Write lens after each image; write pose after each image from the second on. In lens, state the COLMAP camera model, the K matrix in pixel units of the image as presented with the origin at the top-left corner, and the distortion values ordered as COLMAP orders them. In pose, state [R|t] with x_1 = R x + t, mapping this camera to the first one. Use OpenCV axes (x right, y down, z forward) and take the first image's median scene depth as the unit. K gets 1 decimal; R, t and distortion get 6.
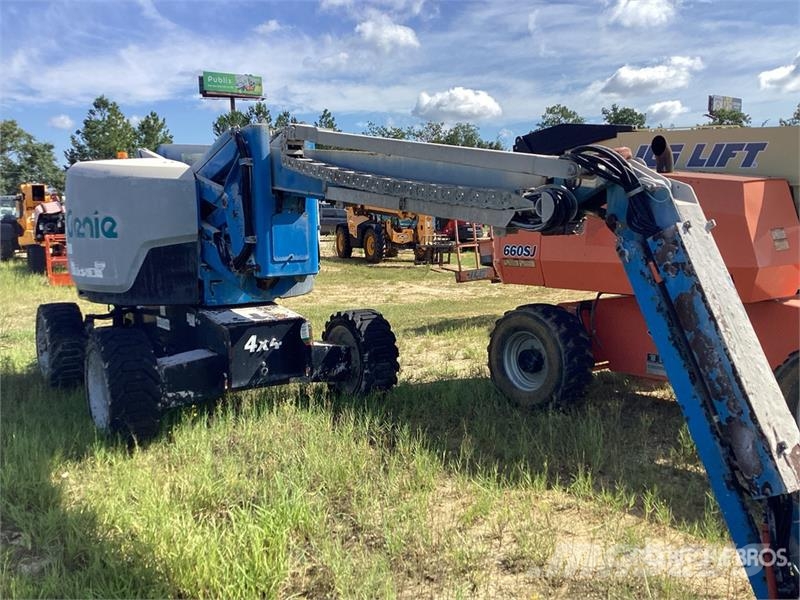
lens RADIAL K [[719.2, 0, 400.0], [0, 719.2, 300.0], [0, 0, 1]] dist [0.114793, -0.207216]
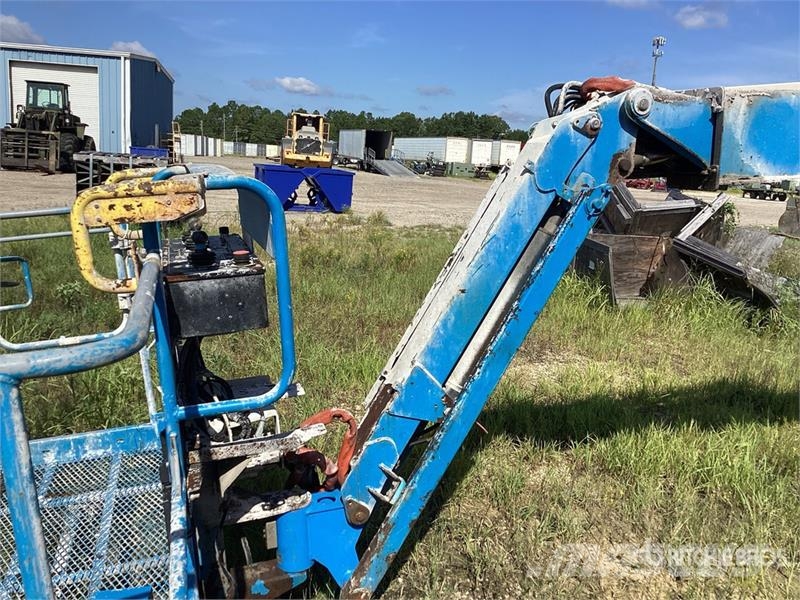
lens RADIAL K [[713.8, 0, 395.4], [0, 713.8, 301.4], [0, 0, 1]] dist [0.123120, -0.225620]
pose [[-0.305099, 0.172598, -0.936549, 0.561024], [-0.178734, 0.955585, 0.234333, -0.052757], [0.935398, 0.238888, -0.260699, 0.483710]]
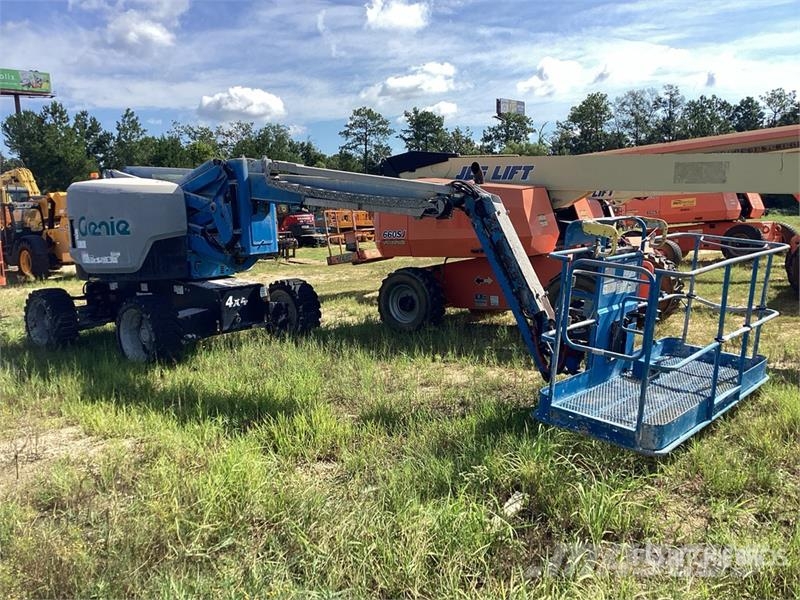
lens RADIAL K [[728.0, 0, 402.6], [0, 728.0, 303.0], [0, 0, 1]] dist [0.111407, -0.216183]
pose [[0.965104, -0.061287, 0.254595, -0.241190], [0.060201, 0.998113, 0.012065, 0.065198], [-0.254854, 0.003683, 0.966972, -0.553842]]
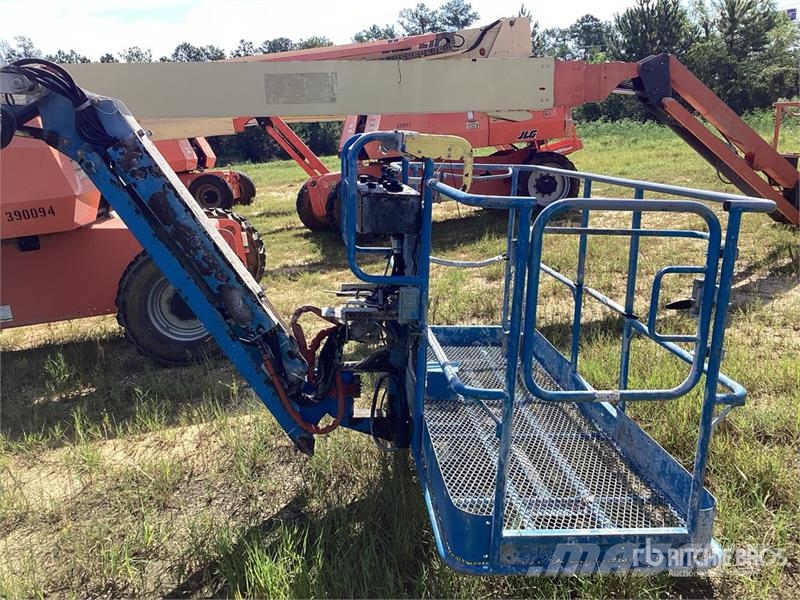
lens RADIAL K [[728.0, 0, 402.6], [0, 728.0, 303.0], [0, 0, 1]] dist [0.111407, -0.216183]
pose [[0.480628, -0.236639, 0.844393, -0.187572], [0.189793, 0.968150, 0.163292, 0.017847], [-0.856140, 0.081777, 0.510232, 0.038992]]
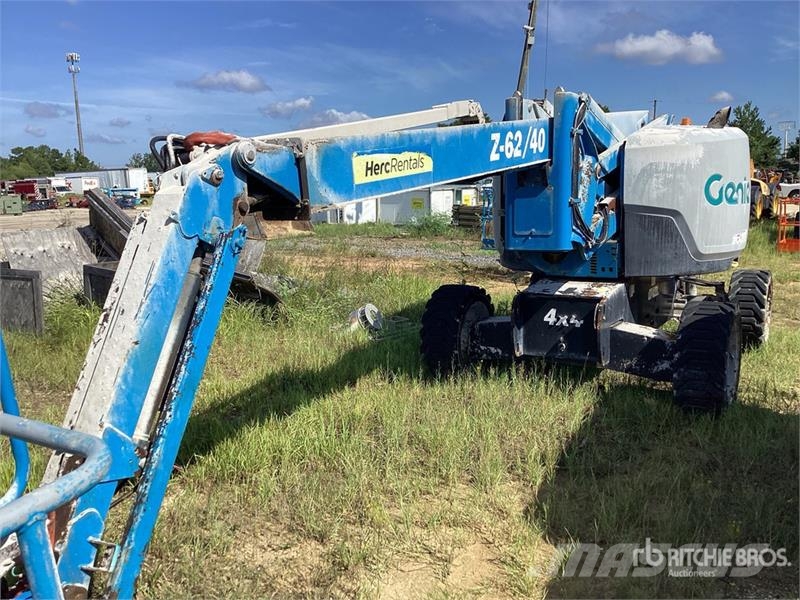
lens RADIAL K [[719.4, 0, 390.3], [0, 719.4, 302.2], [0, 0, 1]] dist [0.127390, -0.229200]
pose [[0.389468, 0.142544, -0.909943, 0.603455], [-0.088043, 0.989189, 0.117274, -0.055764], [0.916822, 0.034440, 0.397808, 0.387623]]
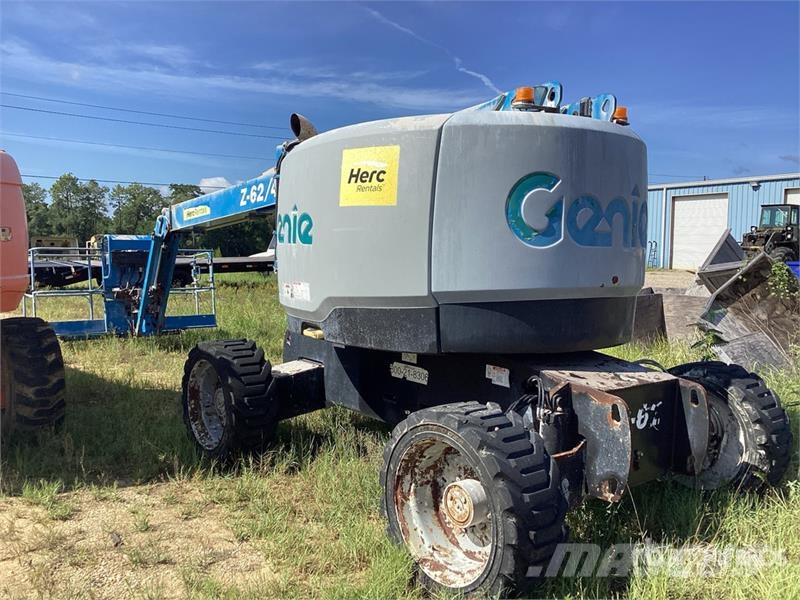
lens RADIAL K [[723.5, 0, 395.8], [0, 723.5, 300.5], [0, 0, 1]] dist [0.130421, -0.262159]
pose [[-0.997791, -0.008179, -0.065919, -0.203785], [-0.020597, 0.981573, 0.189973, -0.197100], [0.063151, 0.190911, -0.979574, 1.948140]]
